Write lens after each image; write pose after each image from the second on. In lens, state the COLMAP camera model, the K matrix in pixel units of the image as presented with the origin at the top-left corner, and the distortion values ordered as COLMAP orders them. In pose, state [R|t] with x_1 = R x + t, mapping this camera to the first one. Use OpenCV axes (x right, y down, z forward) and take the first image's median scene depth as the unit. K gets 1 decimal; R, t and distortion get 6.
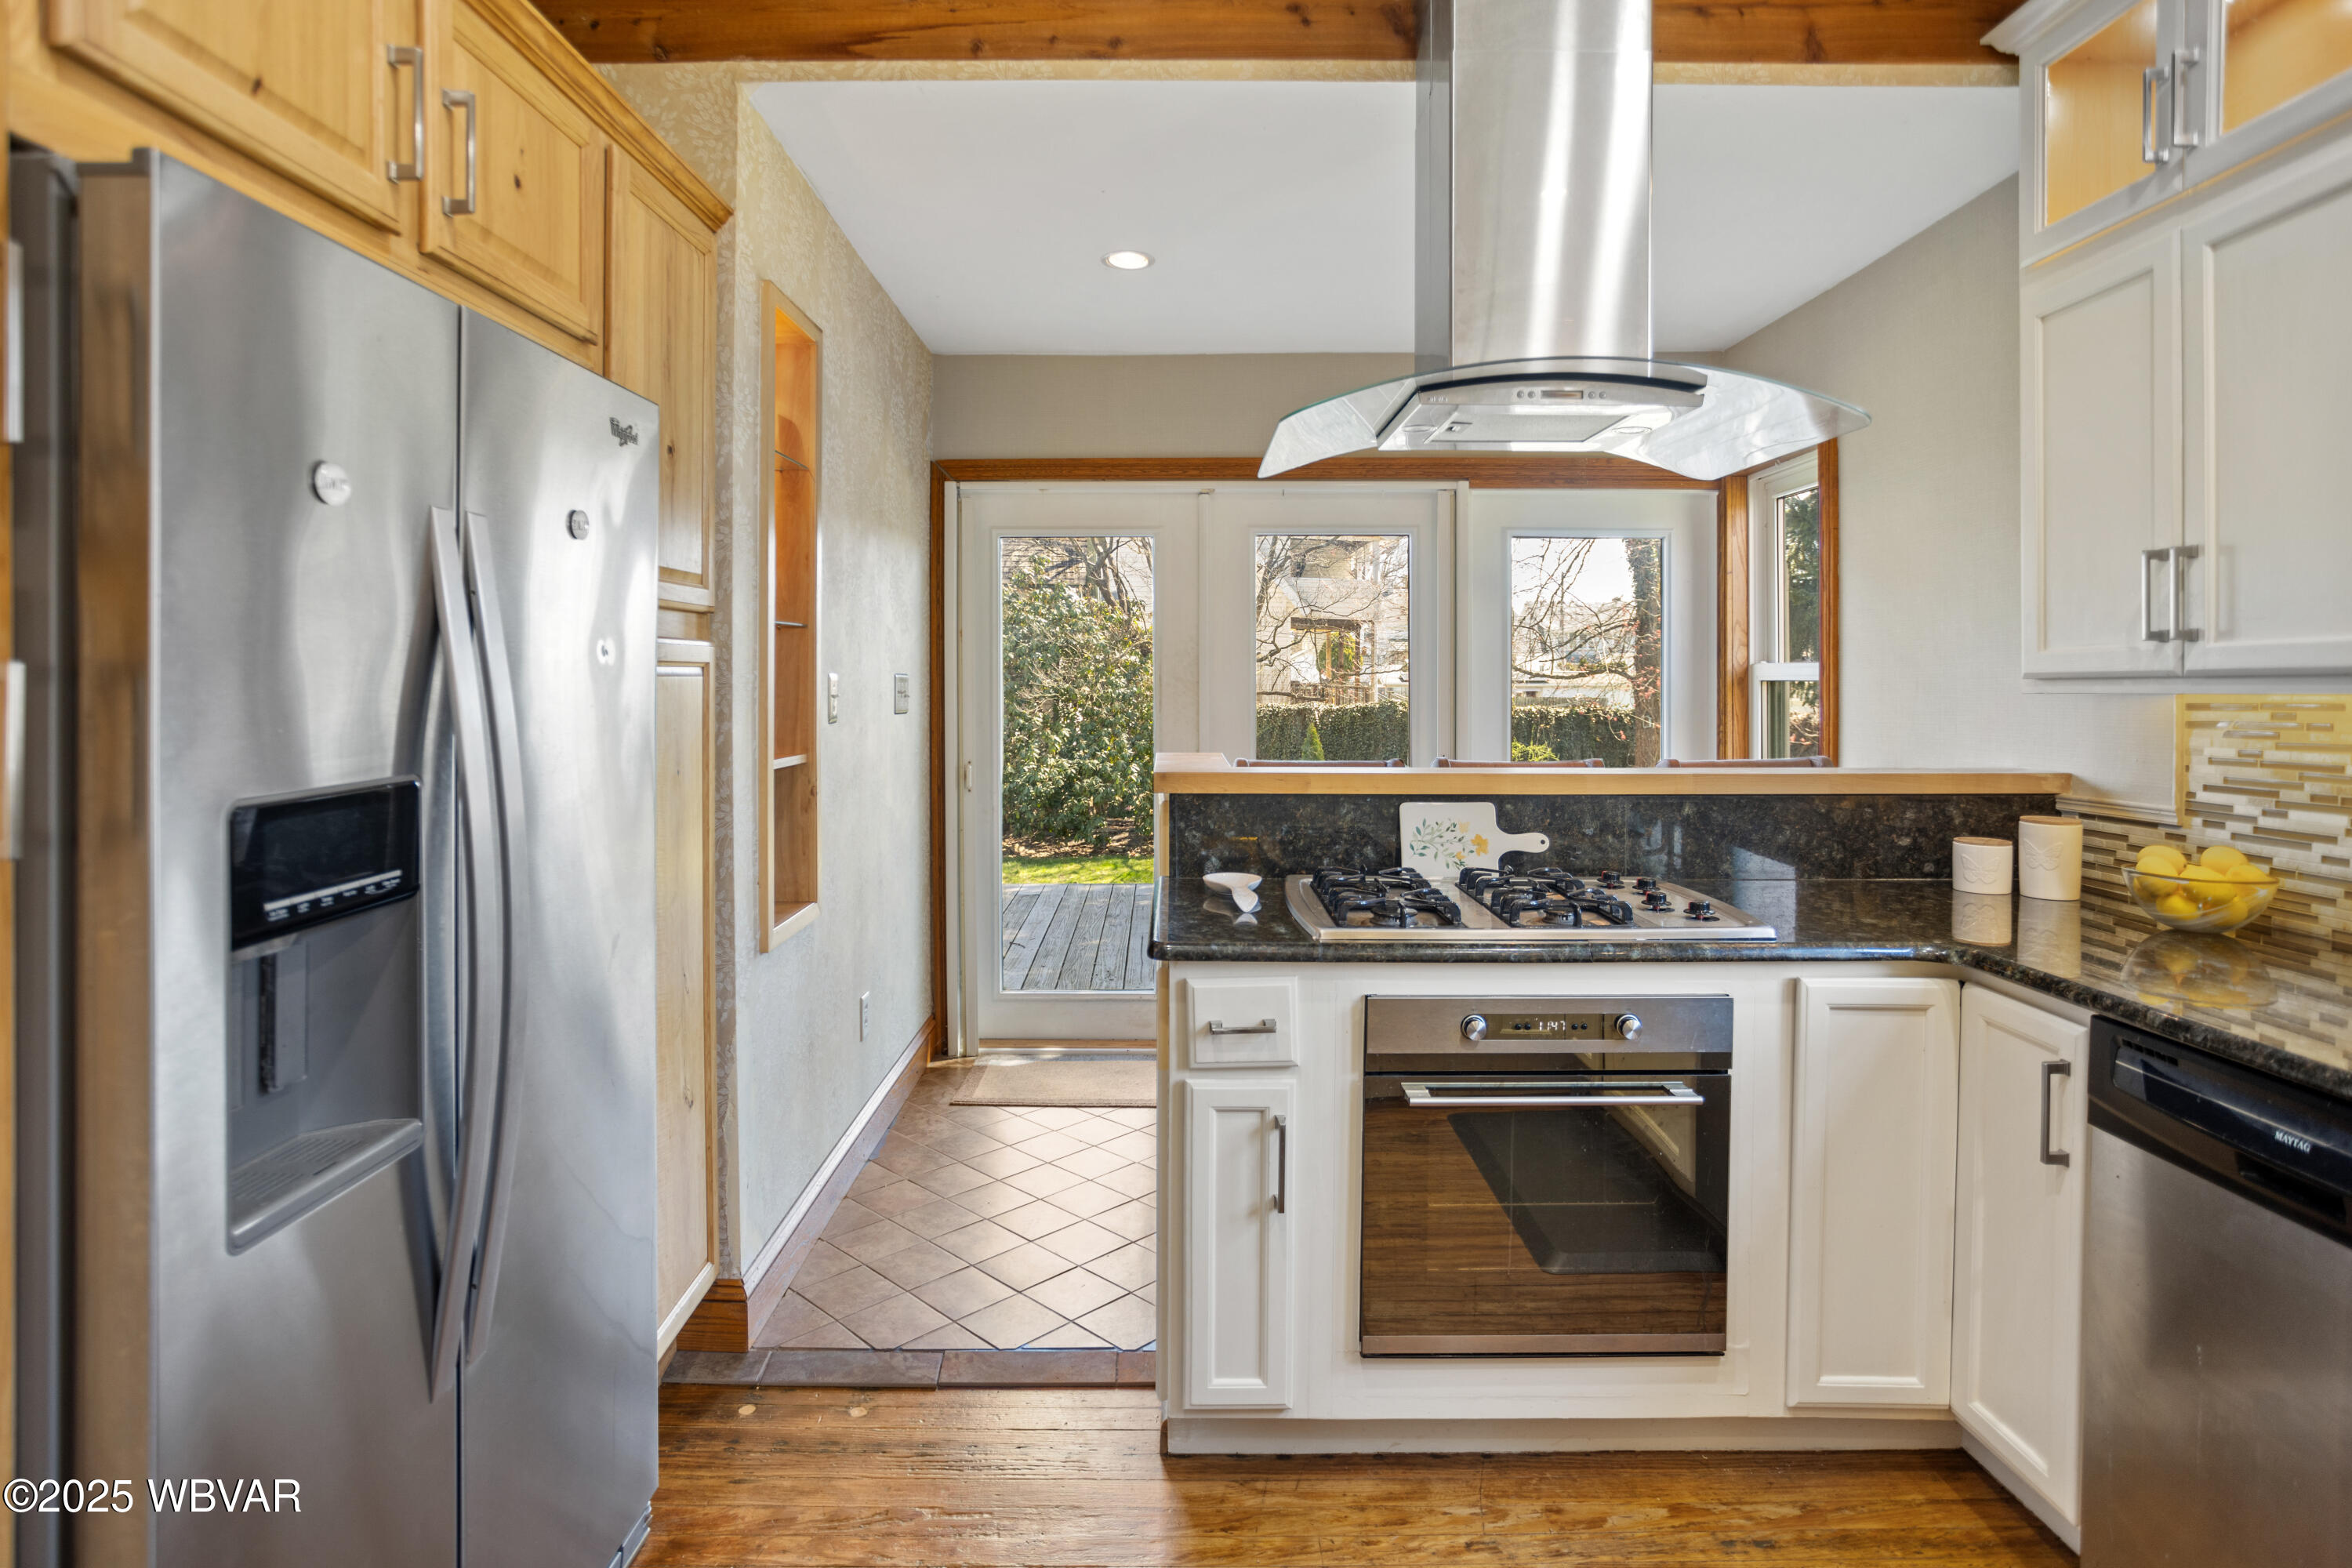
lens RADIAL K [[1209.6, 0, 1198.8], [0, 1209.6, 692.6], [0, 0, 1]] dist [-0.038793, 0.019993]
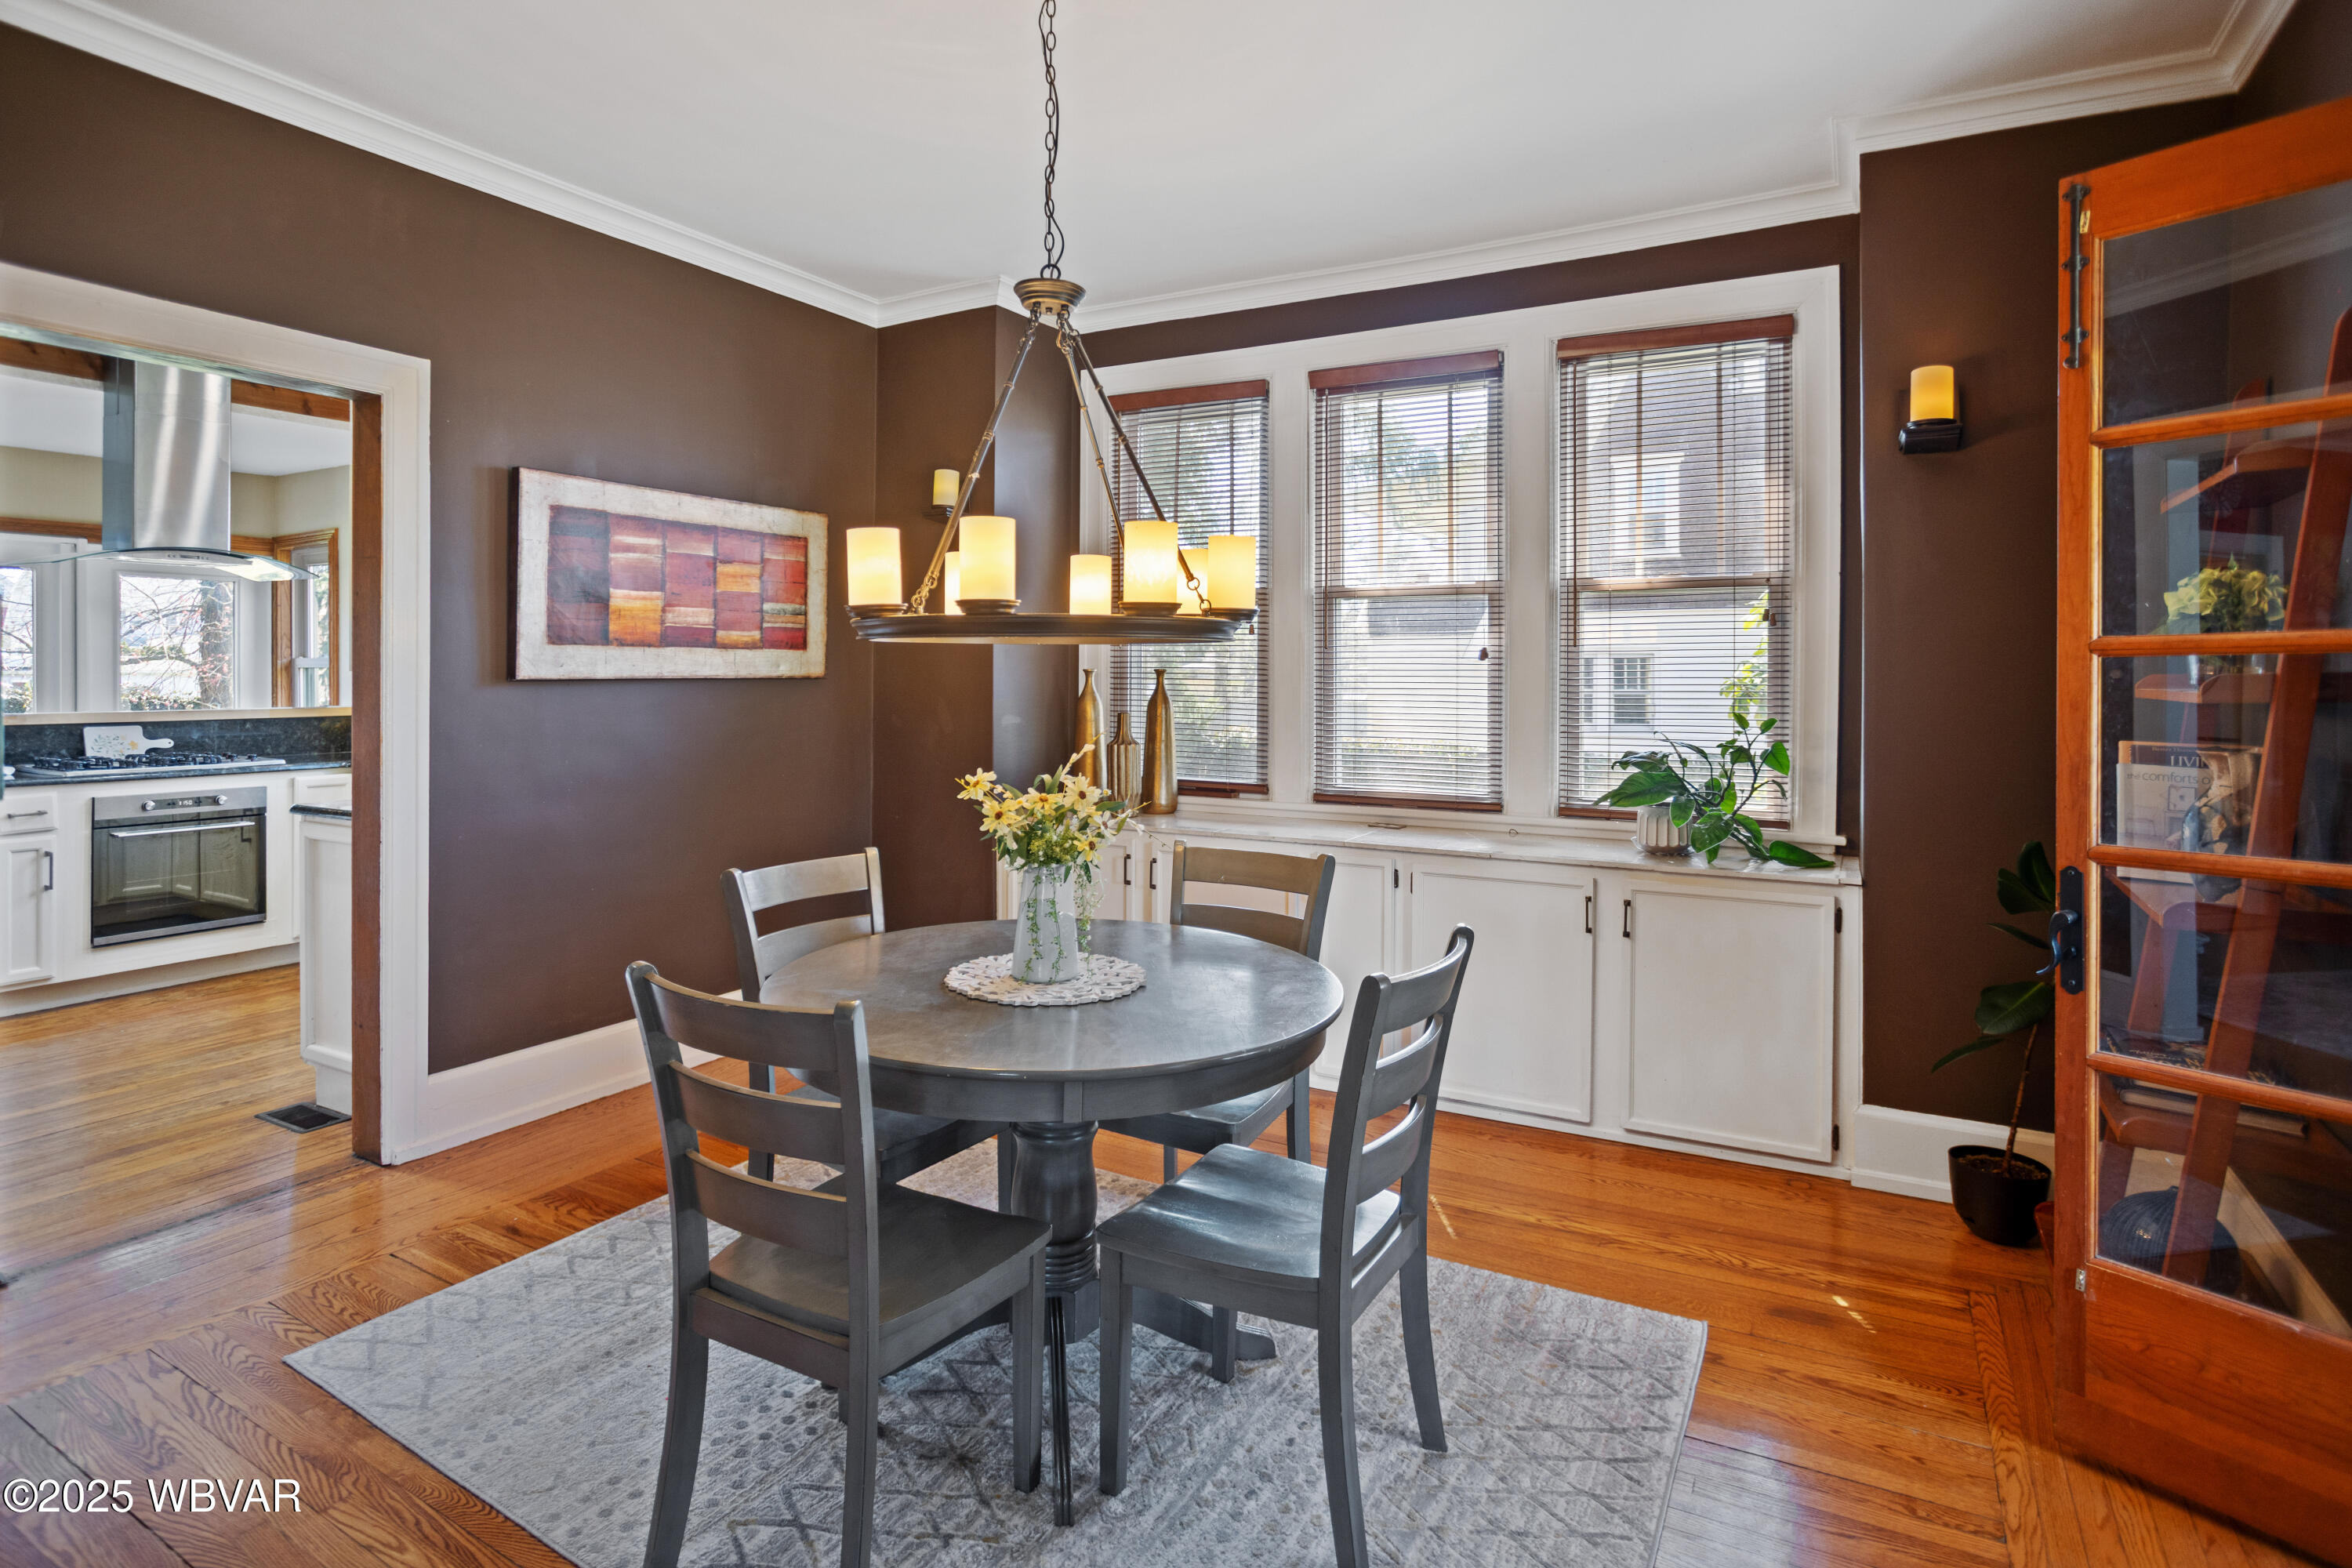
lens RADIAL K [[1209.6, 0, 1143.3], [0, 1209.6, 718.4], [0, 0, 1]] dist [-0.038793, 0.019993]
pose [[0.521916, -0.019171, 0.852781, -0.791607], [-0.006245, 0.999635, 0.026294, 0.016237], [-0.852974, -0.019048, 0.521606, -2.044457]]
